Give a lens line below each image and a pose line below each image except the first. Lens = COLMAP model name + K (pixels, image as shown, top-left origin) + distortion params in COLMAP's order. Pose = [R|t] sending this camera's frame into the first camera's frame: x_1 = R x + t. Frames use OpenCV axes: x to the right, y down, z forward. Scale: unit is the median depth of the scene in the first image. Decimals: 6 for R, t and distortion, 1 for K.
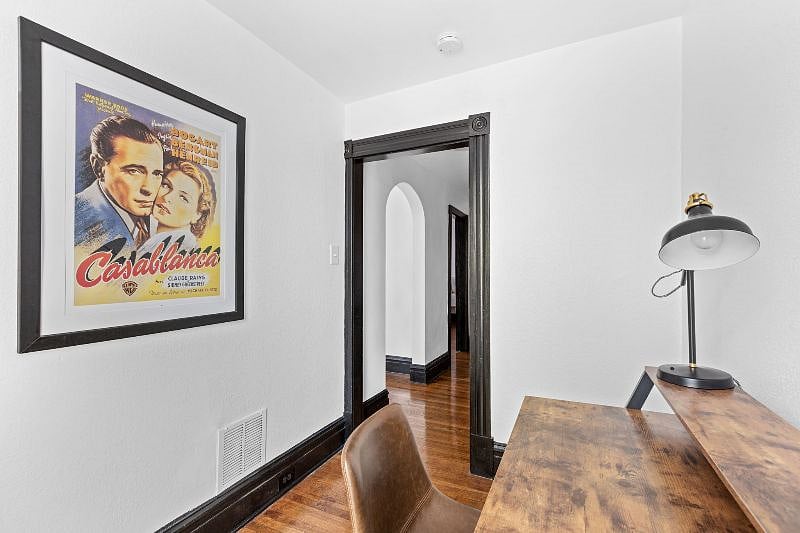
lens RADIAL K [[364.8, 0, 400.3], [0, 364.8, 269.0], [0, 0, 1]] dist [0.000484, 0.000553]
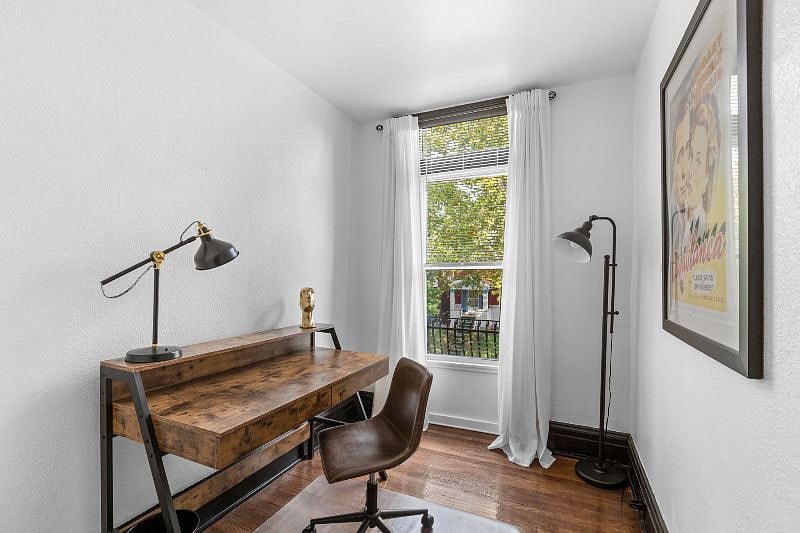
lens RADIAL K [[364.8, 0, 400.0], [0, 364.8, 272.4], [0, 0, 1]] dist [0.000484, 0.000553]
pose [[-0.999677, 0.003762, -0.025140, -0.020346], [0.004065, 0.999919, -0.012040, 0.030173], [0.025093, -0.012138, -0.999611, 2.470974]]
